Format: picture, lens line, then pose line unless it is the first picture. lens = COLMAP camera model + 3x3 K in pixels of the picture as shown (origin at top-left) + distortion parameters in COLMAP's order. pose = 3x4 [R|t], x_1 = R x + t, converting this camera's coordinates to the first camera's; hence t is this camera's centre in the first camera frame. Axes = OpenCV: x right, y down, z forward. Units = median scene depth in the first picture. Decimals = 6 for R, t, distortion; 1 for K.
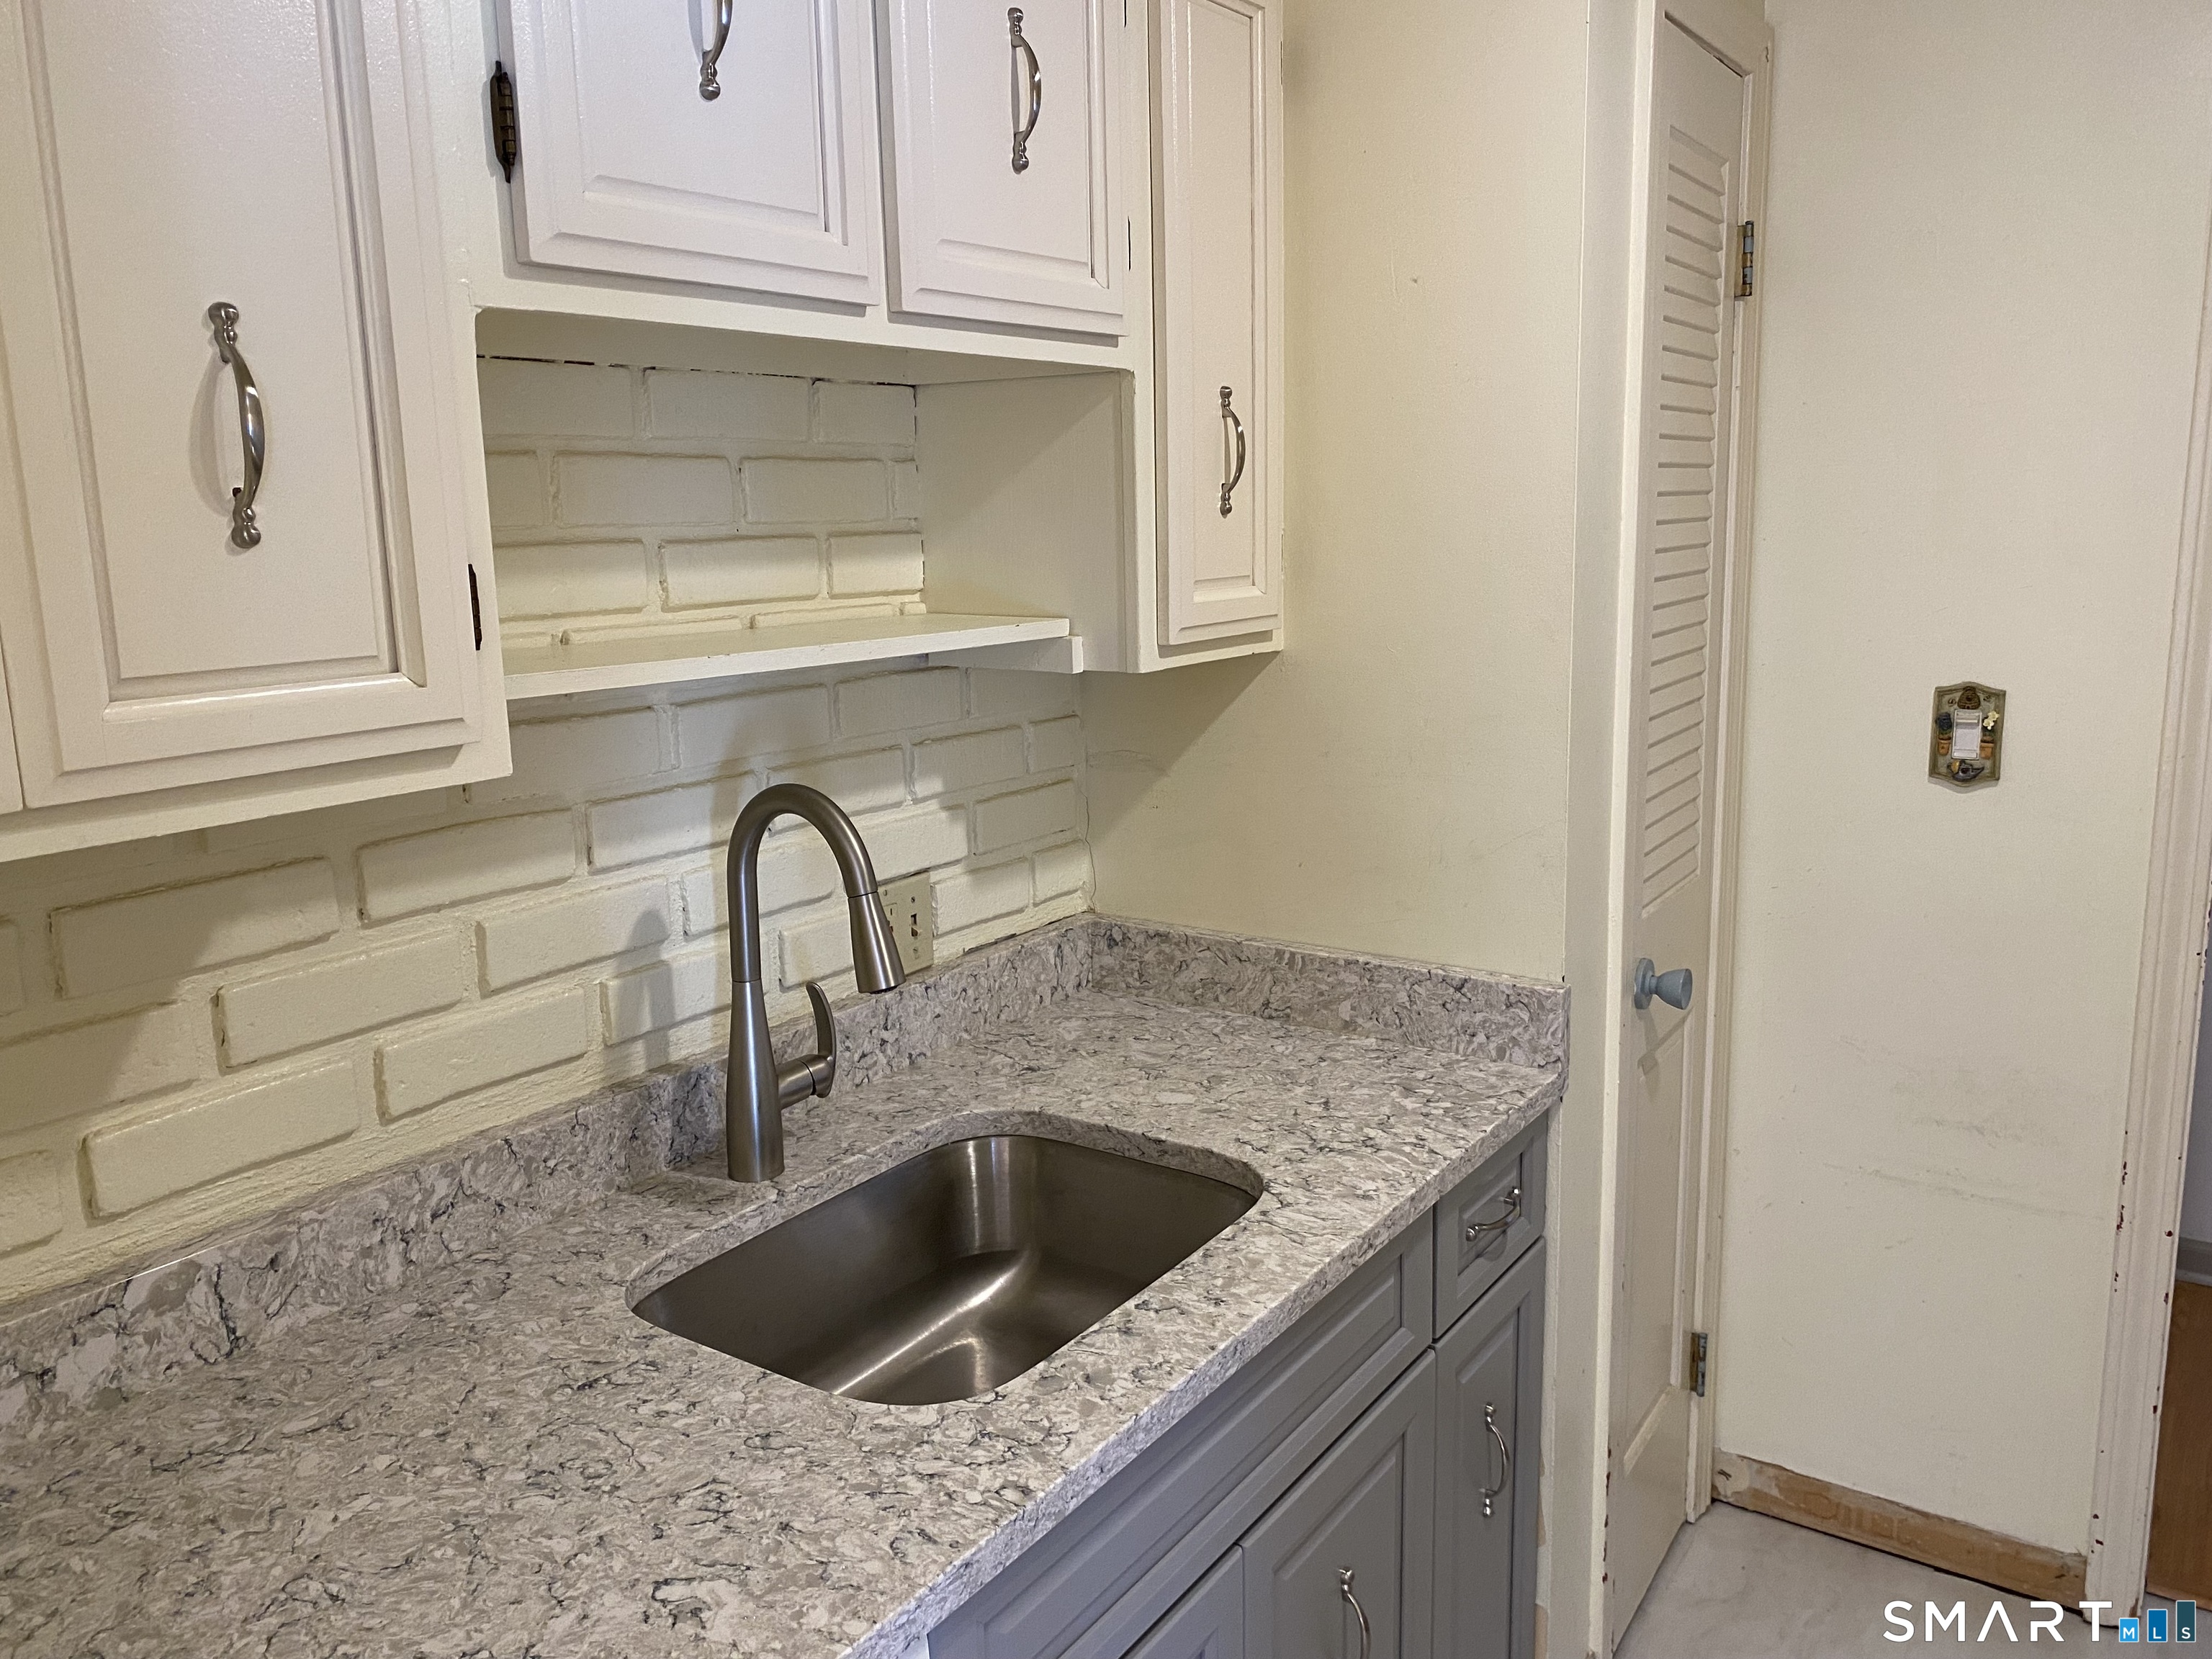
lens RADIAL K [[1689.0, 0, 1077.1], [0, 1689.0, 815.5], [0, 0, 1]] dist [0.072961, -0.091491]
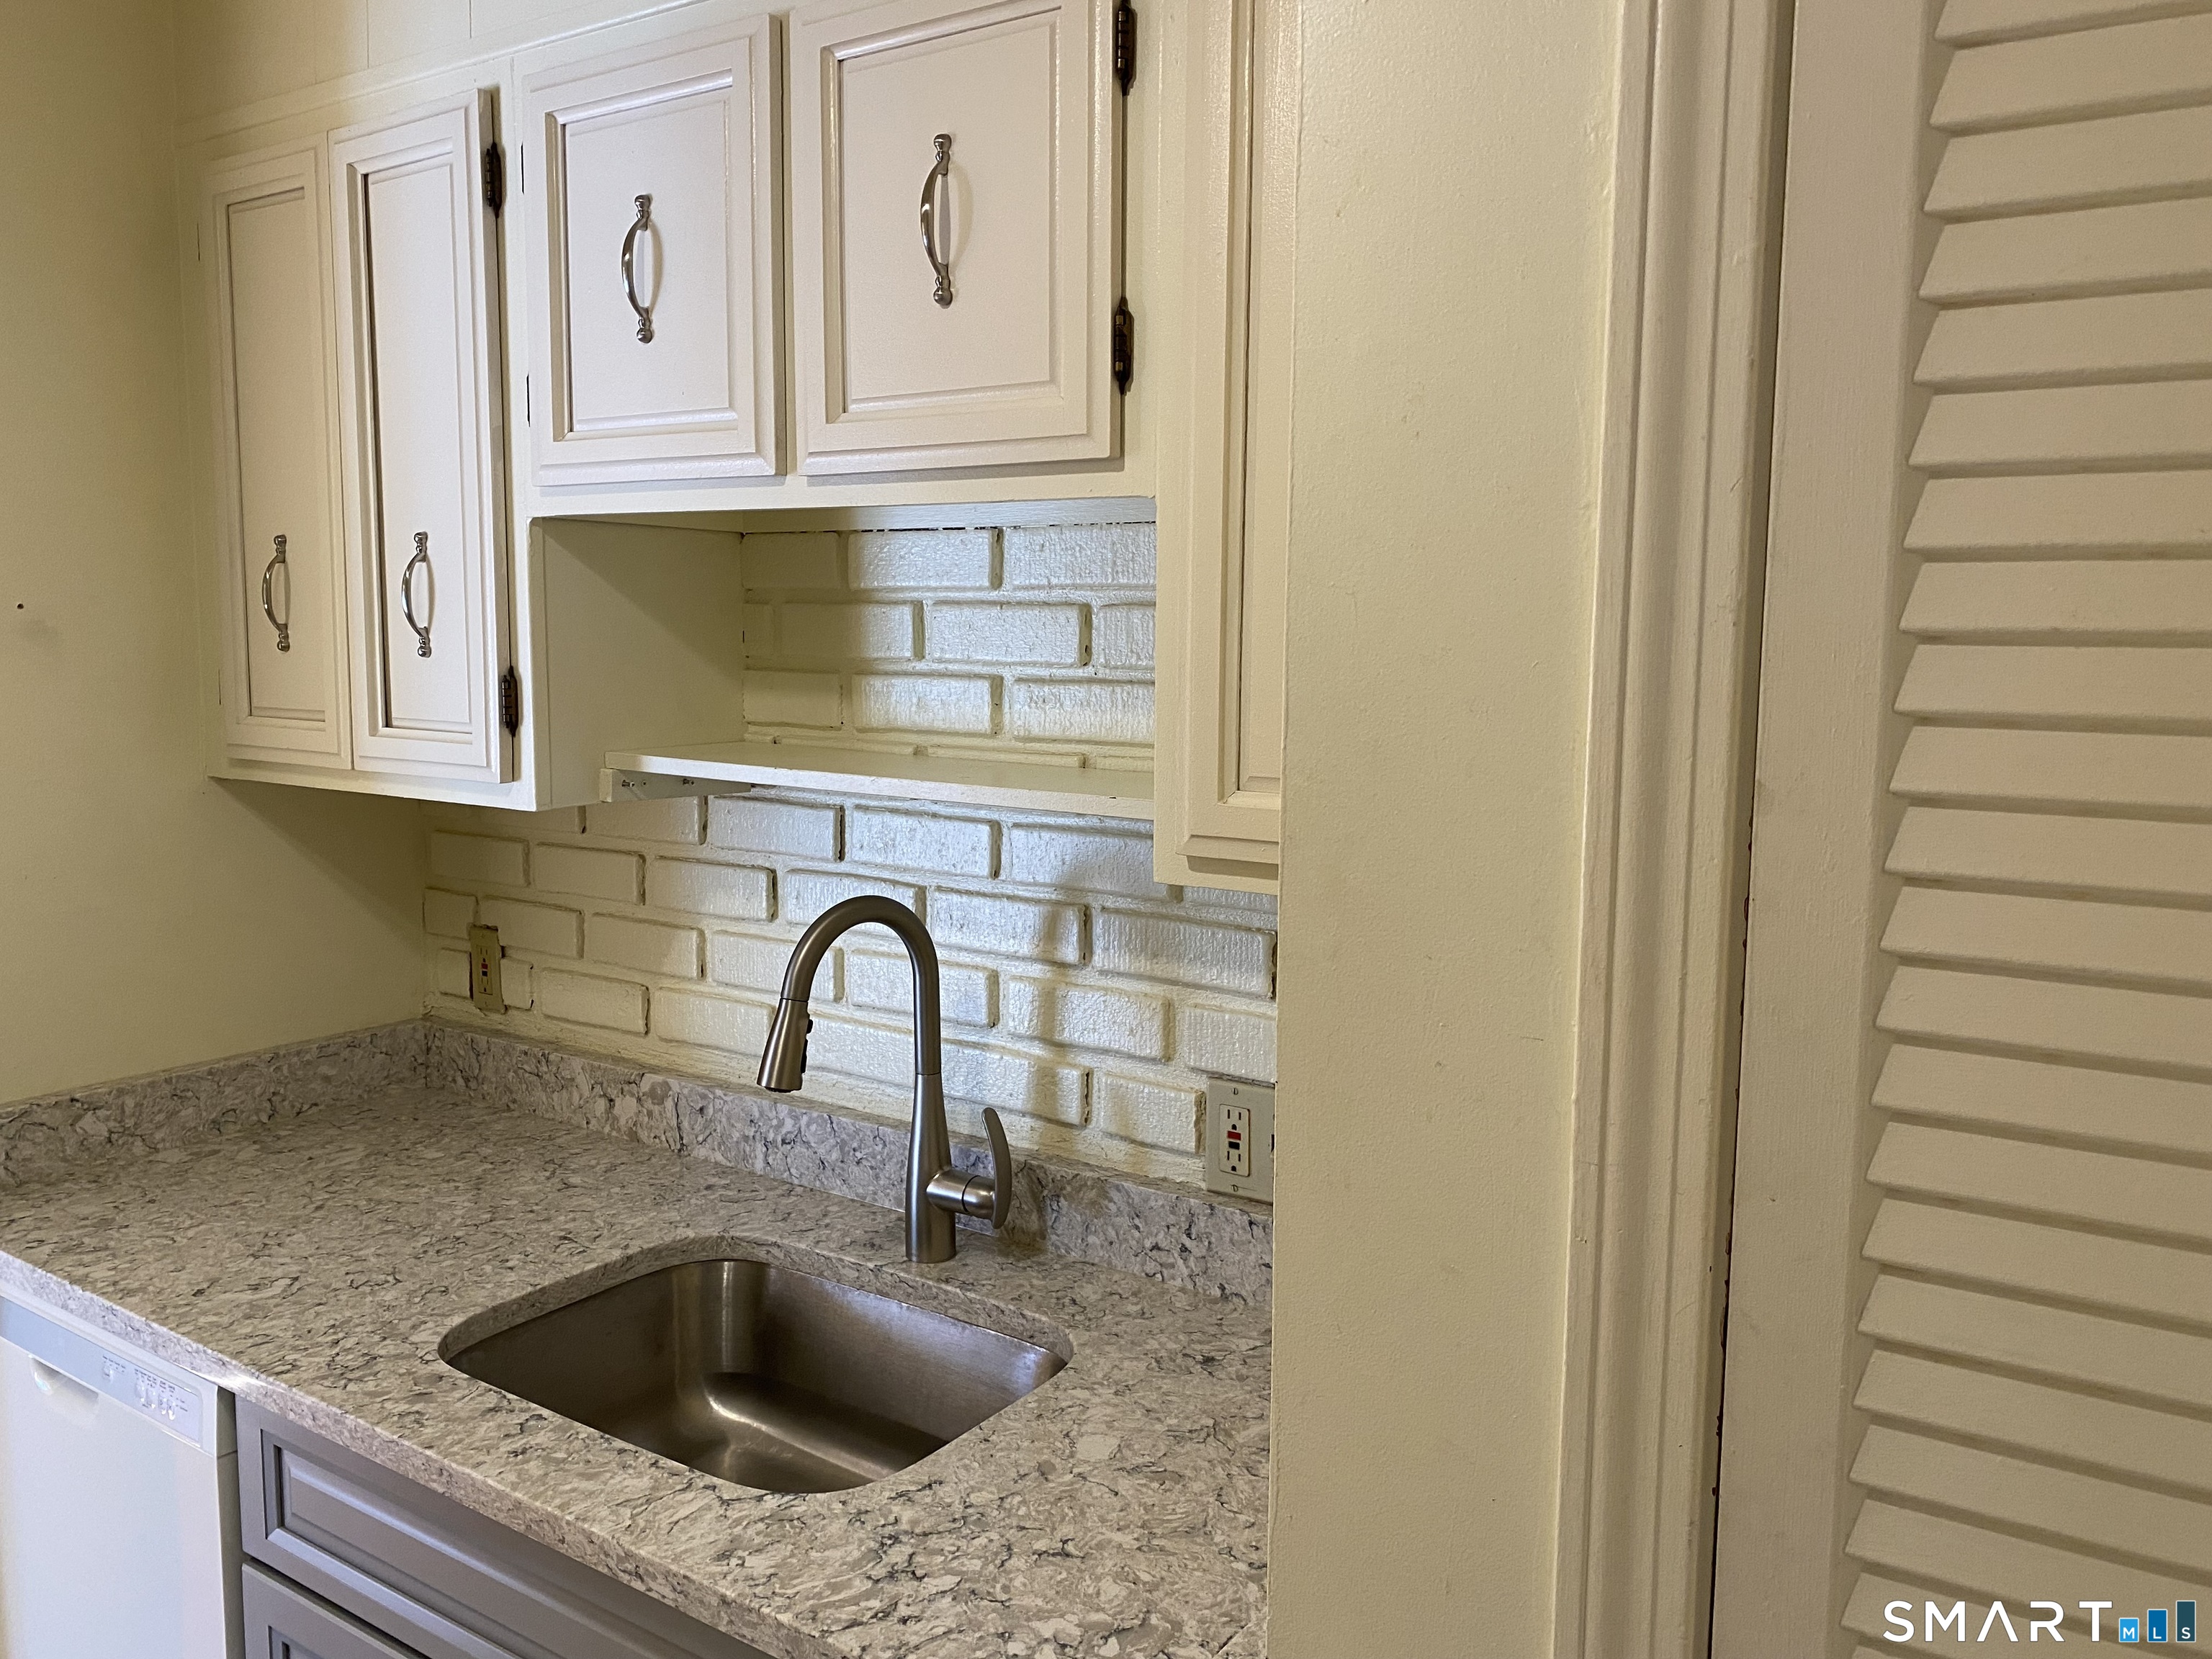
lens RADIAL K [[1689.0, 0, 1077.1], [0, 1689.0, 815.5], [0, 0, 1]] dist [0.072961, -0.091491]
pose [[-0.004980, 0.137152, -0.990537, 0.973517], [-0.183569, 0.973591, 0.135729, -0.261556], [0.982994, 0.182508, 0.020328, 1.172447]]
